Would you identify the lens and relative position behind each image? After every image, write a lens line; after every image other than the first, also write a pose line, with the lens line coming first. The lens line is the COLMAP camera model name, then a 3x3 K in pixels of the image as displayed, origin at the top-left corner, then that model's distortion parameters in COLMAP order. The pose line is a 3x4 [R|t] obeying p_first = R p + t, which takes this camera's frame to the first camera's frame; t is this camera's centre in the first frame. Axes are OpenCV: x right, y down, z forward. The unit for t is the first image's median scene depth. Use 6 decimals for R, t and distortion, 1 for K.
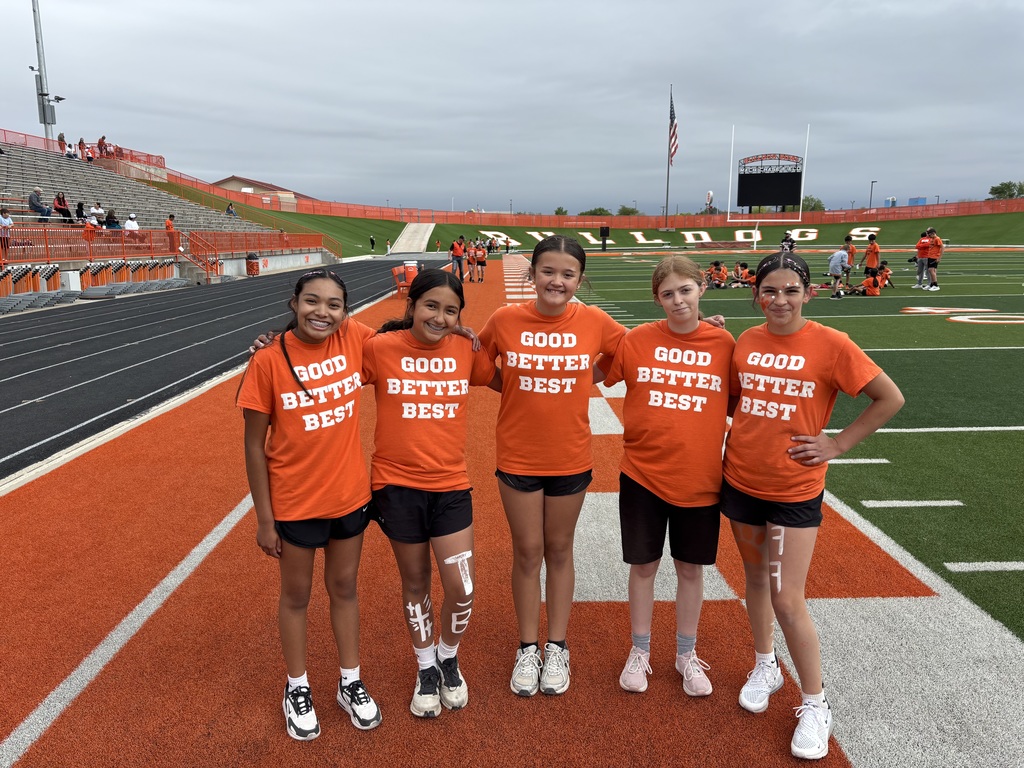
lens RADIAL K [[774.1, 0, 511.6], [0, 774.1, 384.9], [0, 0, 1]] dist [-0.007583, -0.009026]
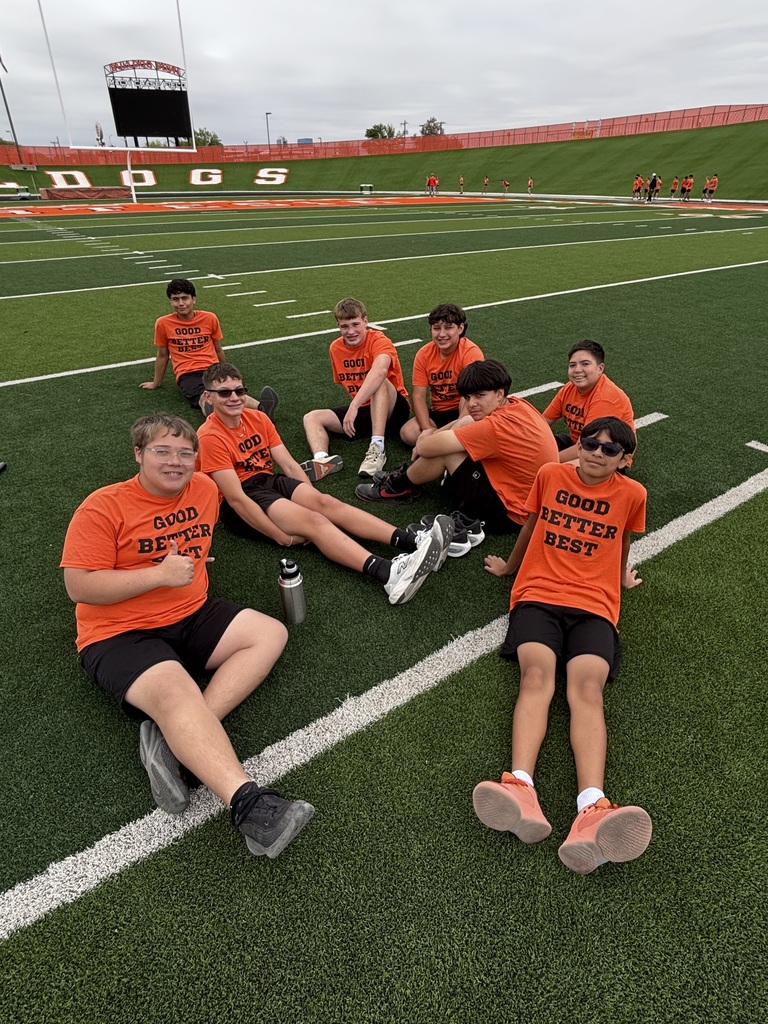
lens RADIAL K [[566.7, 0, 384.0], [0, 566.7, 506.4], [0, 0, 1]] dist [-0.003273, -0.000833]
pose [[0.814604, -0.281743, 0.506992, 0.117121], [0.099310, 0.928940, 0.356661, -0.058703], [-0.571452, -0.240188, 0.784699, 0.305029]]
